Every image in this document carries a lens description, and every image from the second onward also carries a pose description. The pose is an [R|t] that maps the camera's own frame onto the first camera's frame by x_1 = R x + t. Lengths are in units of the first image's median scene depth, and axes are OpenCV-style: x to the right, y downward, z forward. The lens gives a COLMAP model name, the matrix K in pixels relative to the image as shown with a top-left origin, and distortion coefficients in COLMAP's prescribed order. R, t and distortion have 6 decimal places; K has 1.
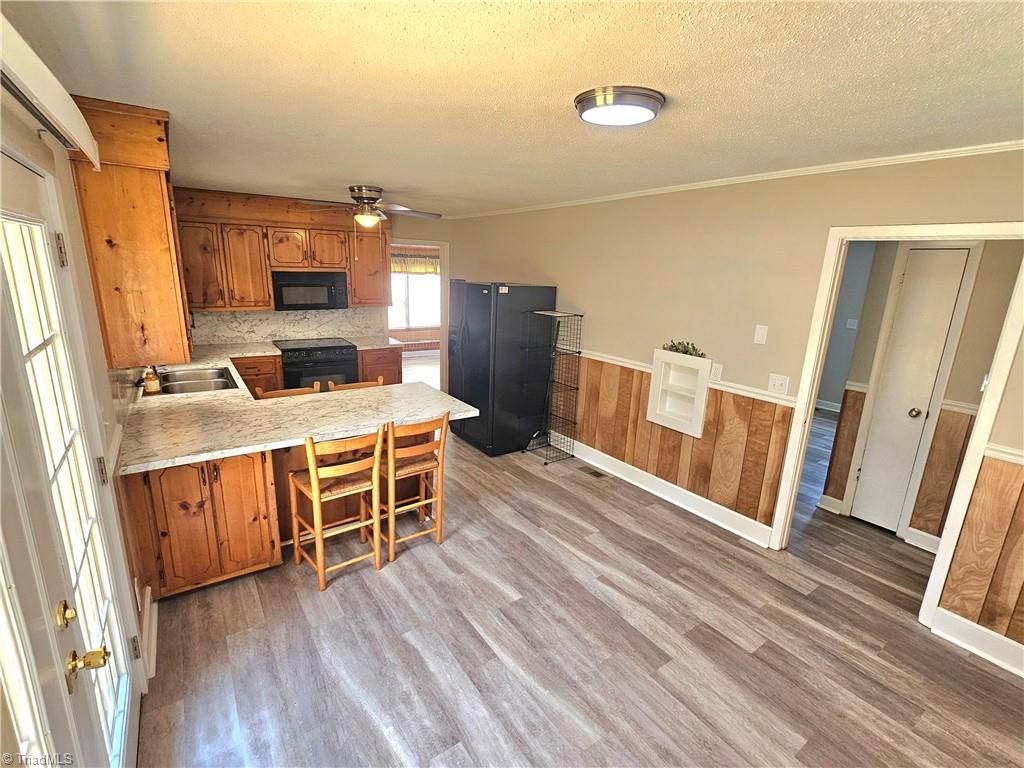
lens RADIAL K [[470.6, 0, 513.3], [0, 470.6, 387.1], [0, 0, 1]] dist [-0.002217, 0.000058]
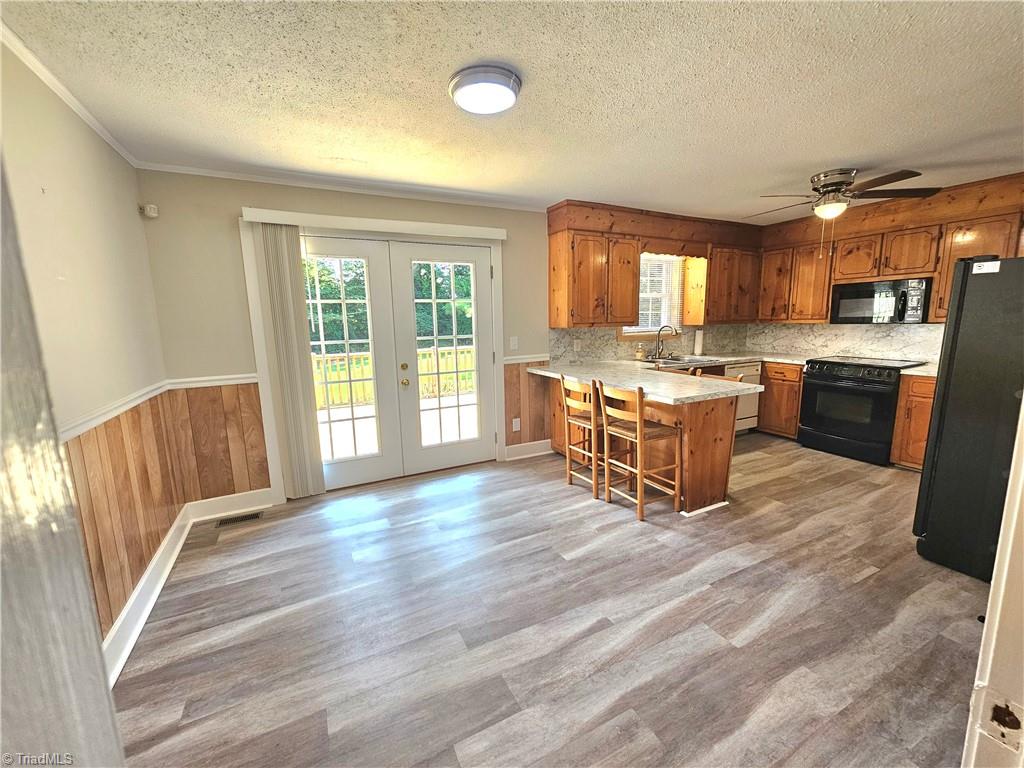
lens RADIAL K [[418.3, 0, 511.2], [0, 418.3, 386.5], [0, 0, 1]] dist [-0.004116, 0.001102]
pose [[-0.143105, 0.128740, -0.981299, 0.562274], [-0.231709, 0.959590, 0.159683, -0.022829], [0.962202, 0.250227, -0.107492, 0.562967]]
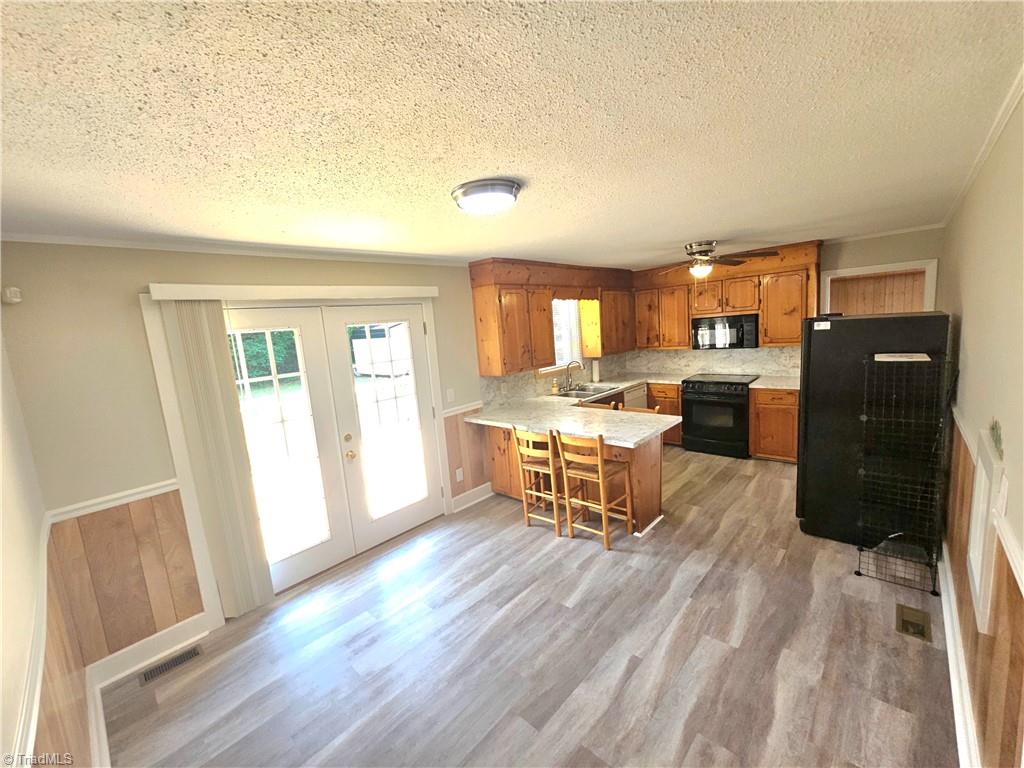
lens RADIAL K [[418.3, 0, 512.0], [0, 418.3, 387.1], [0, 0, 1]] dist [-0.004116, 0.001102]
pose [[0.202953, 0.093575, -0.974707, 0.573585], [-0.158502, 0.985435, 0.061601, -0.066956], [0.966275, 0.141991, 0.214829, 0.369183]]
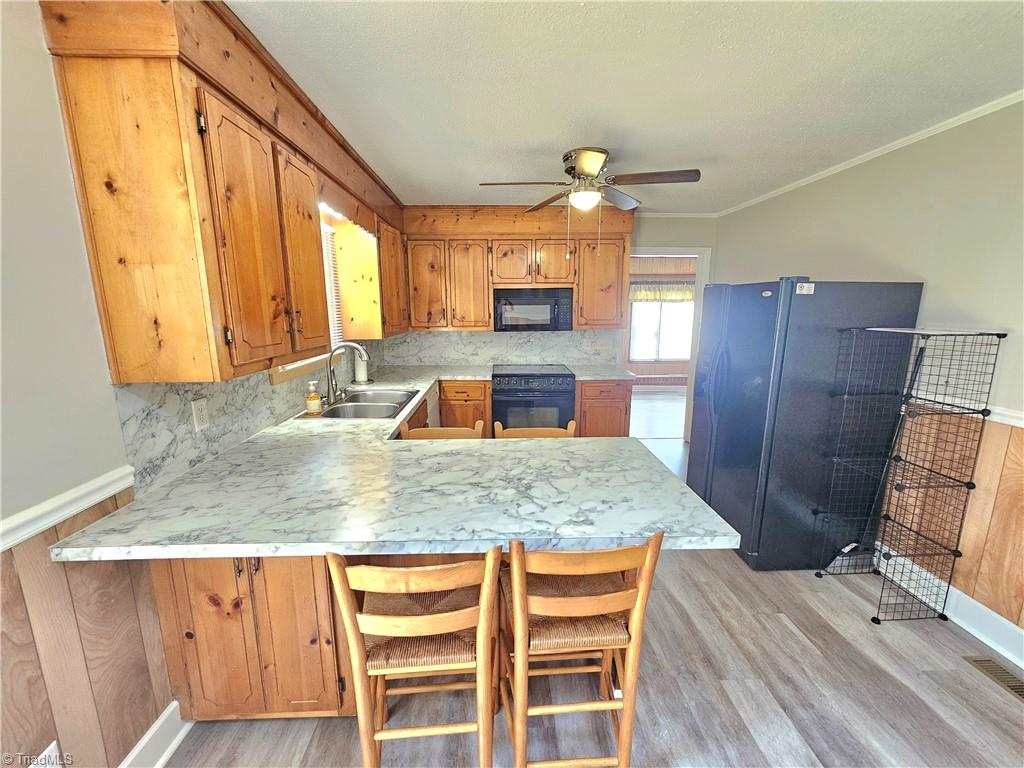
lens RADIAL K [[418.3, 0, 511.5], [0, 418.3, 385.0], [0, 0, 1]] dist [-0.004116, 0.001102]
pose [[0.837848, 0.065653, -0.541942, -0.037125], [-0.104066, 0.993745, -0.040501, -0.035840], [0.535893, 0.090331, 0.839440, 0.409364]]
